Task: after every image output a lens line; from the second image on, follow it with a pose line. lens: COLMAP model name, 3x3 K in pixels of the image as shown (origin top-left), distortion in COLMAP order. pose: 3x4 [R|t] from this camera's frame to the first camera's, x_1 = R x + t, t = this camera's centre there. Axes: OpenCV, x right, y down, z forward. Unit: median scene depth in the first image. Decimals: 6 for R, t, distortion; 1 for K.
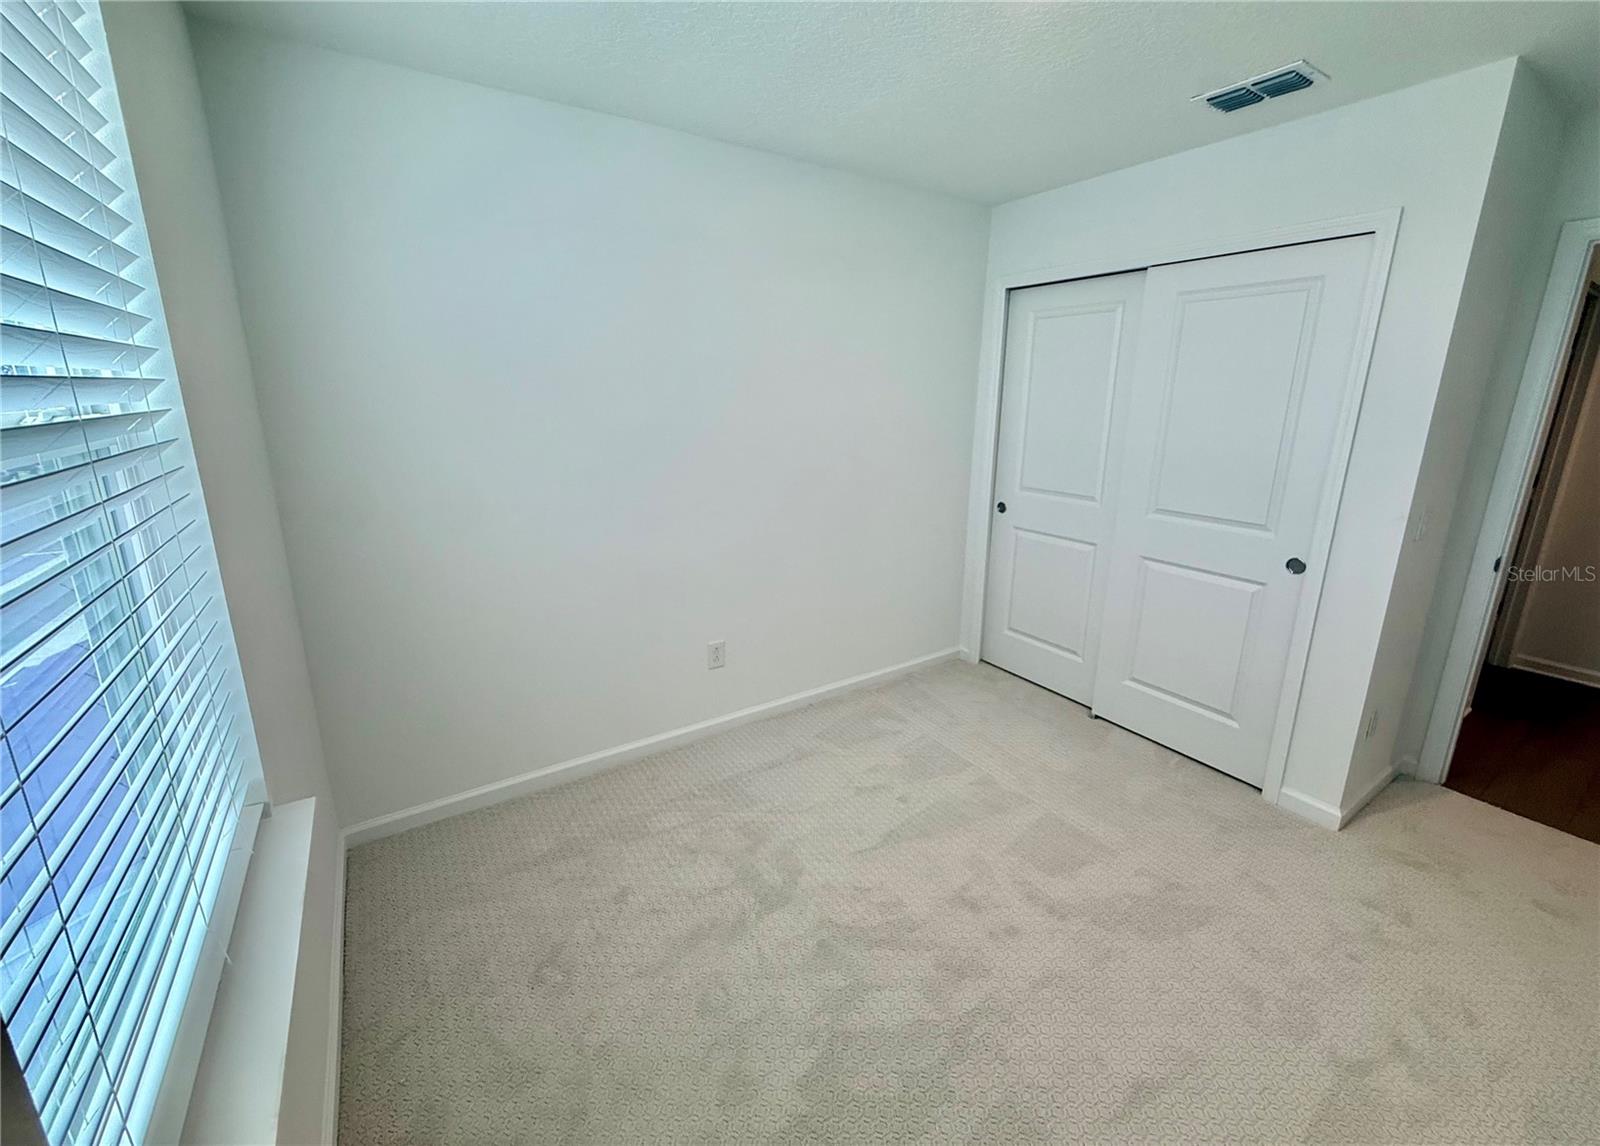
lens RADIAL K [[662.4, 0, 786.7], [0, 662.4, 569.5], [0, 0, 1]] dist [0.003371, 0.000099]
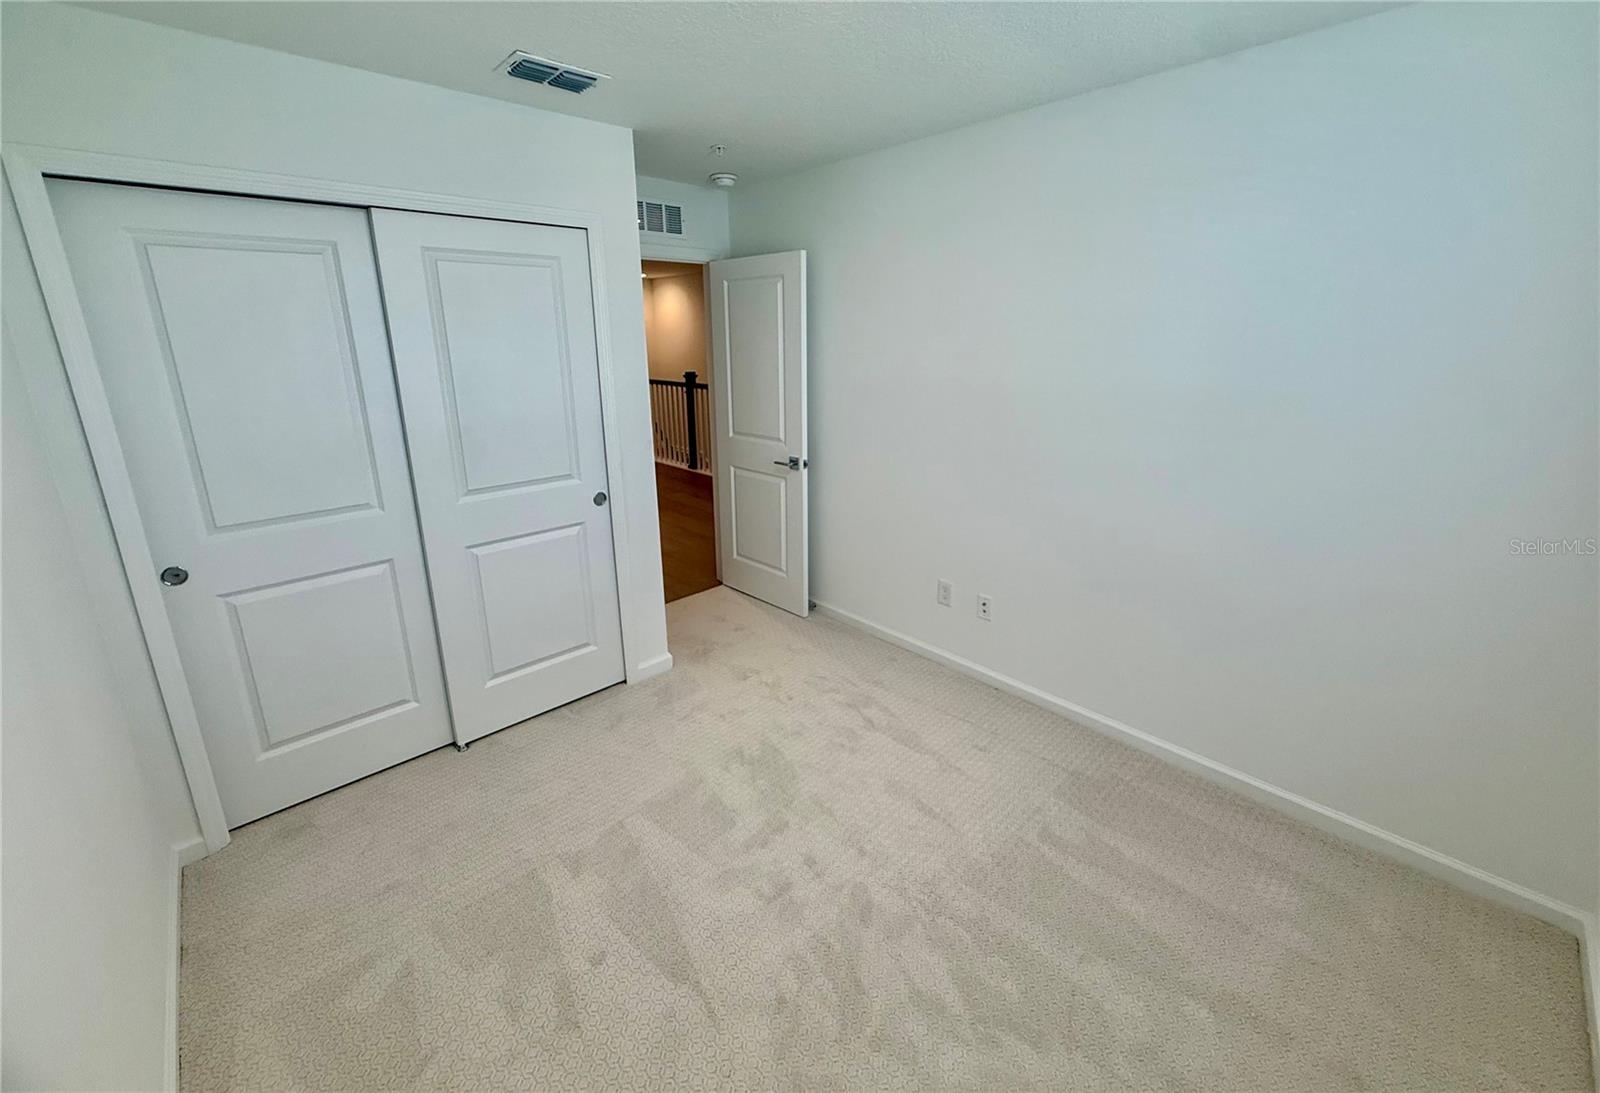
lens RADIAL K [[652.7, 0, 812.5], [0, 652.7, 499.2], [0, 0, 1]] dist [0.018631, 0.000145]
pose [[-0.200292, -0.254673, 0.946057, -0.386135], [0.262177, 0.916476, 0.302216, -0.234461], [-0.944006, 0.308566, -0.116794, 0.693046]]
